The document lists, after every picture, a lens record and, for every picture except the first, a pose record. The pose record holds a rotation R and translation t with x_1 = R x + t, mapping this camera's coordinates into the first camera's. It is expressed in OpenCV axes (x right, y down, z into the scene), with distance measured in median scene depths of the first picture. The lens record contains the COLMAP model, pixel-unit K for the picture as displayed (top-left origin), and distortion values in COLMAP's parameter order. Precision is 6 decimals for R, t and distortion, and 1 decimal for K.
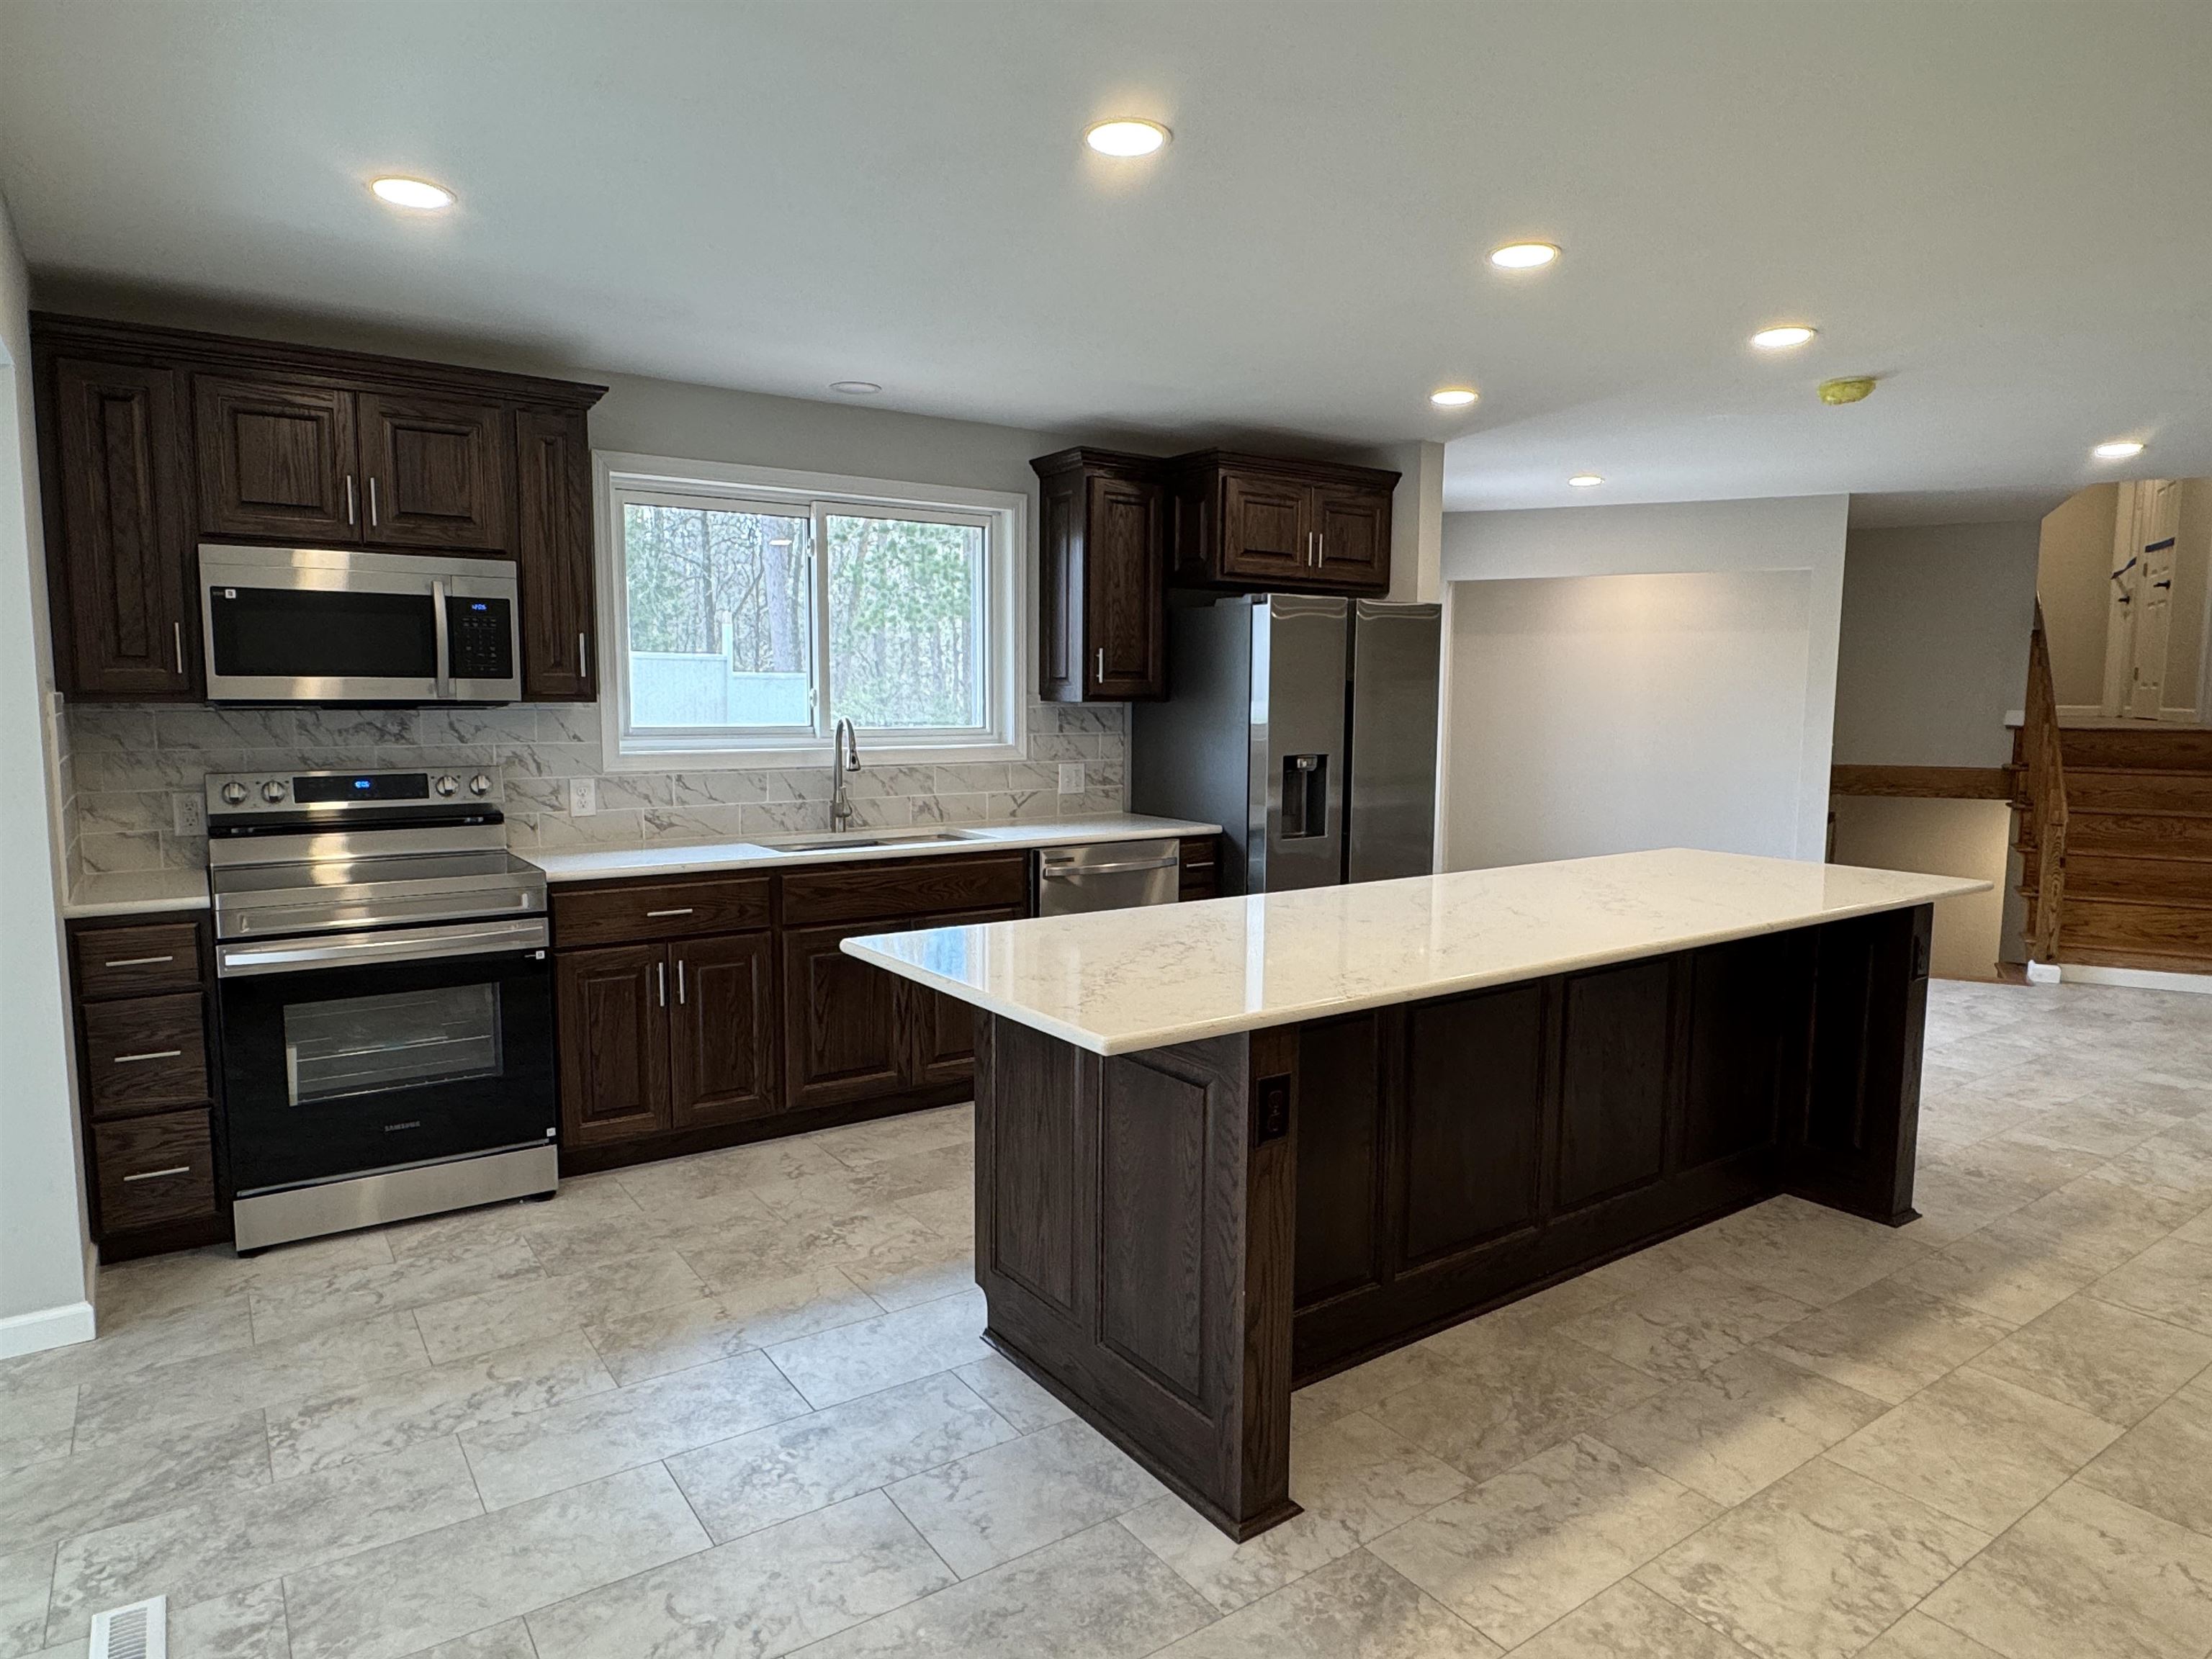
lens RADIAL K [[1322.2, 0, 1110.9], [0, 1322.2, 833.4], [0, 0, 1]] dist [-0.002233, 0.001597]
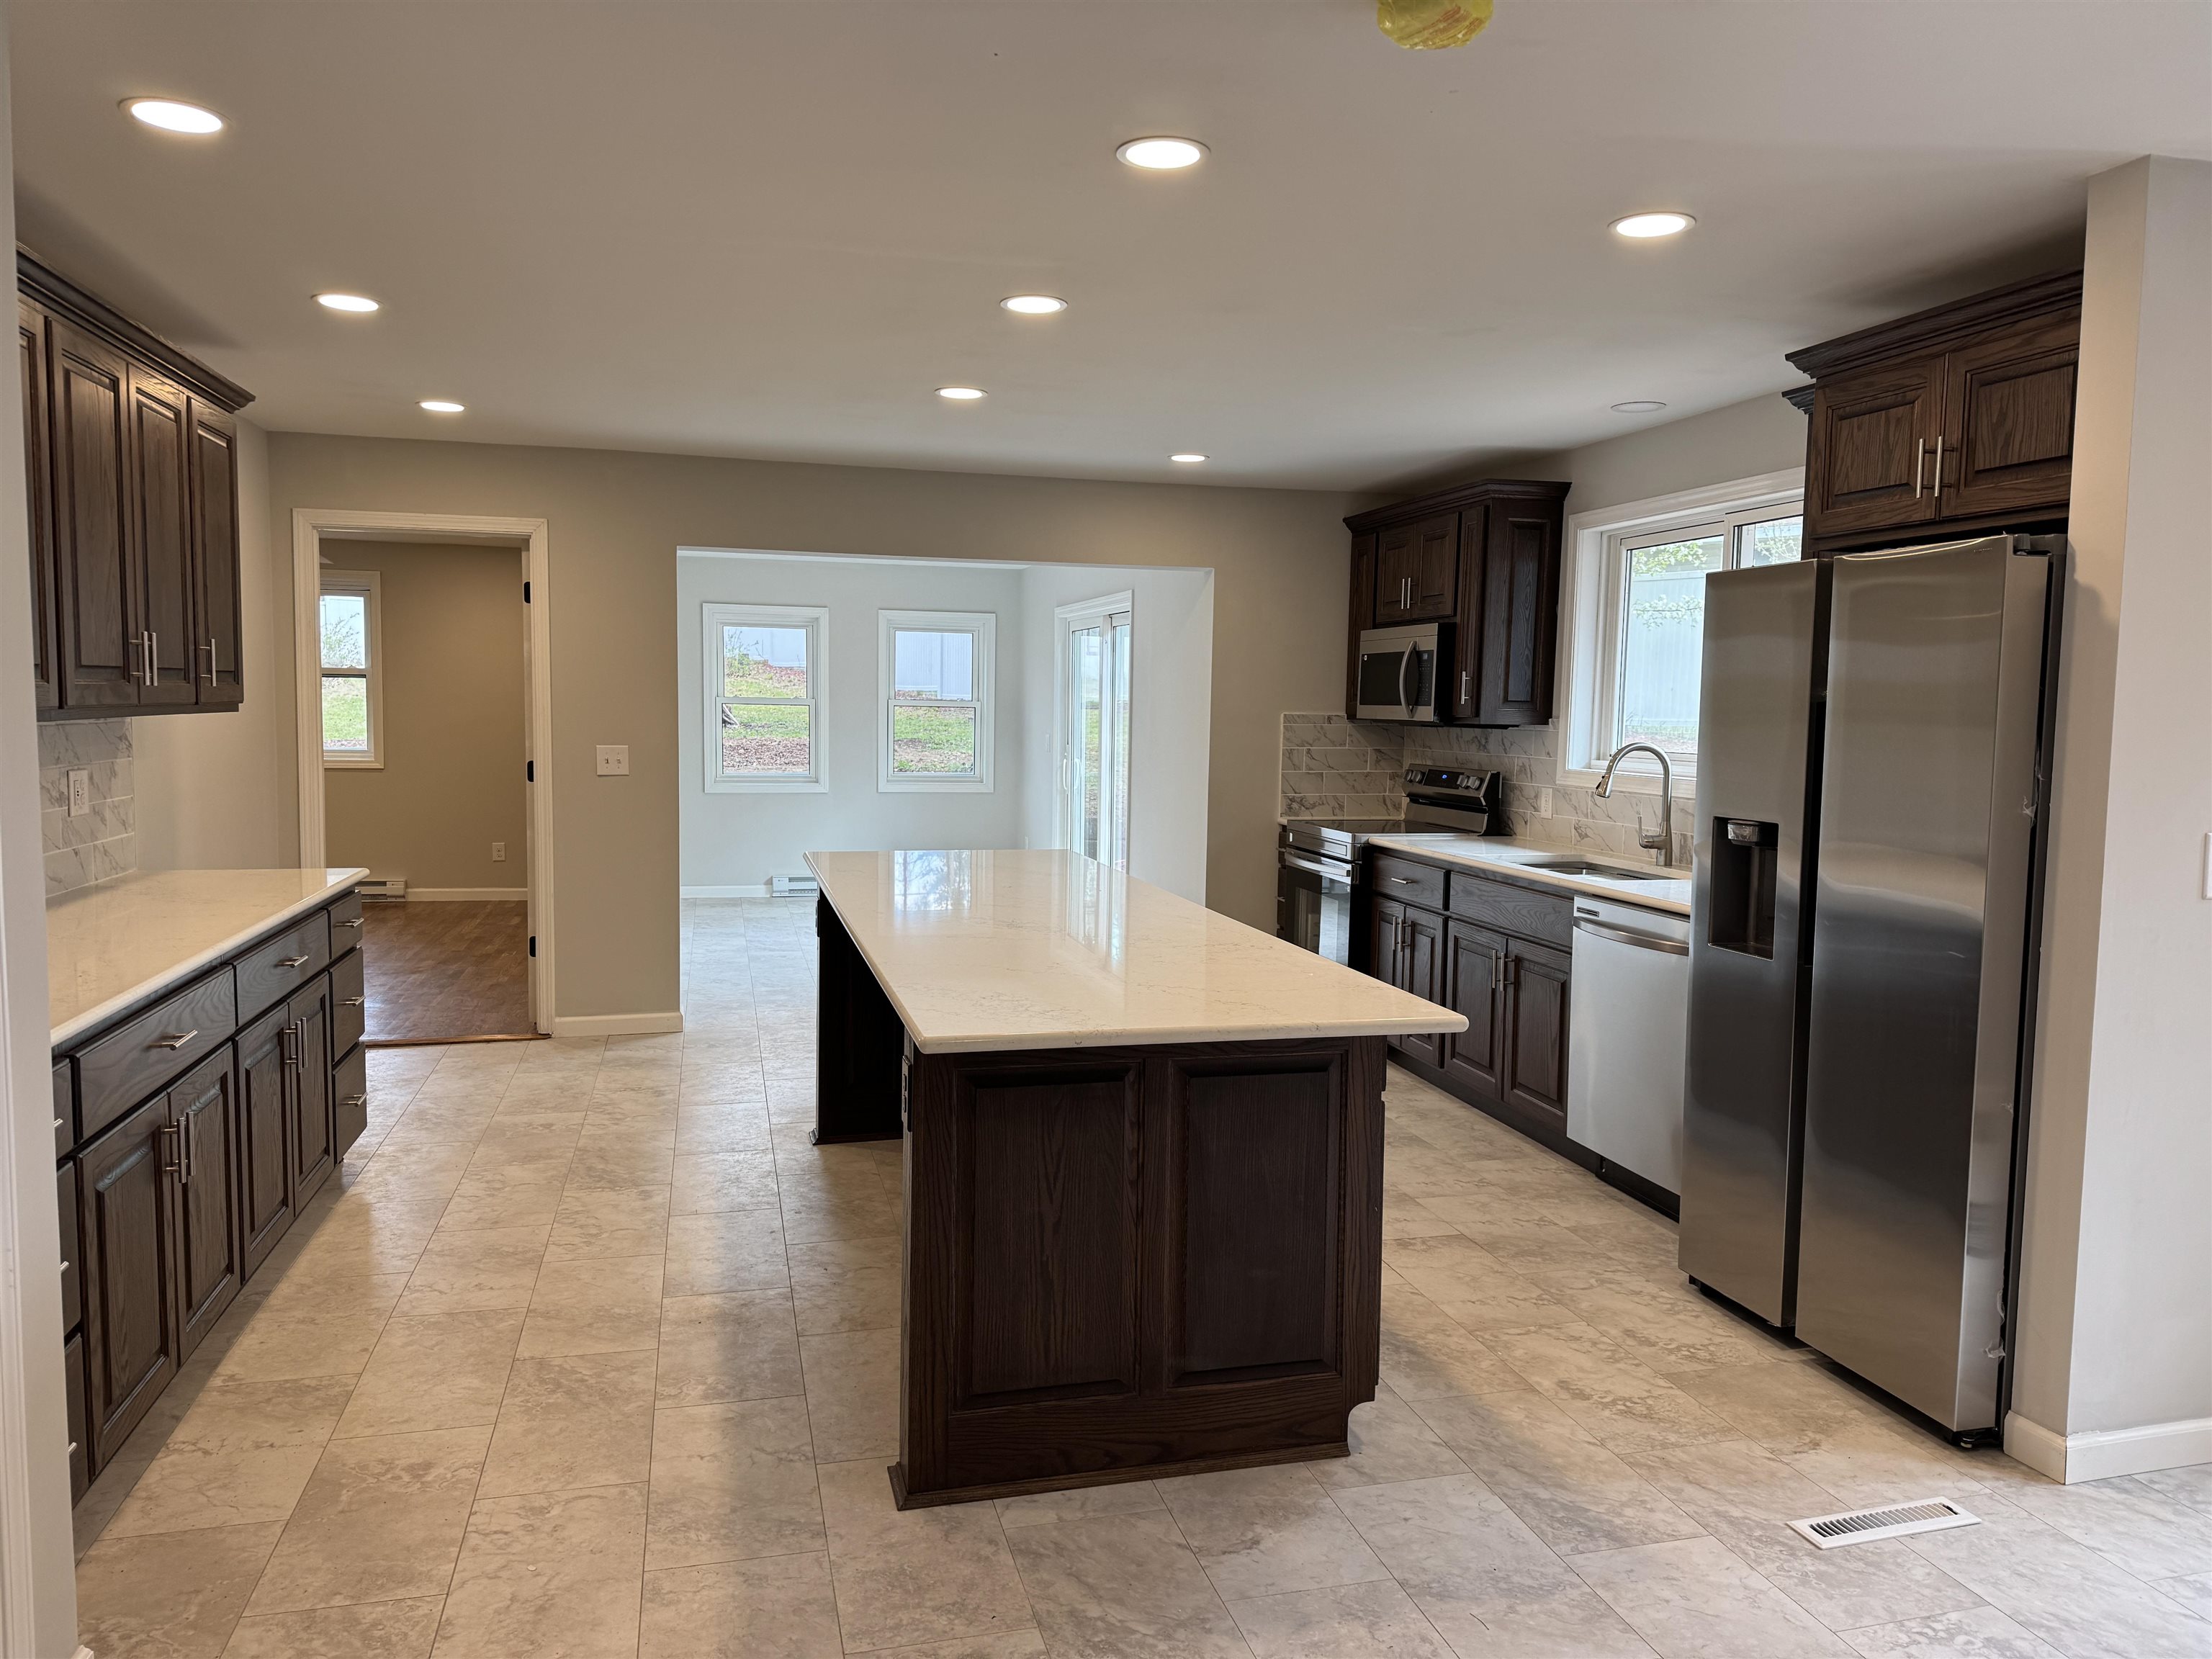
lens RADIAL K [[1544.9, 0, 1107.0], [0, 1544.9, 833.7], [0, 0, 1]] dist [0.093911, -0.113709]
pose [[-0.349622, 0.068256, -0.934401, 1.284657], [-0.118385, 0.986130, 0.116331, -0.140138], [0.929381, 0.151291, -0.336692, 1.313937]]
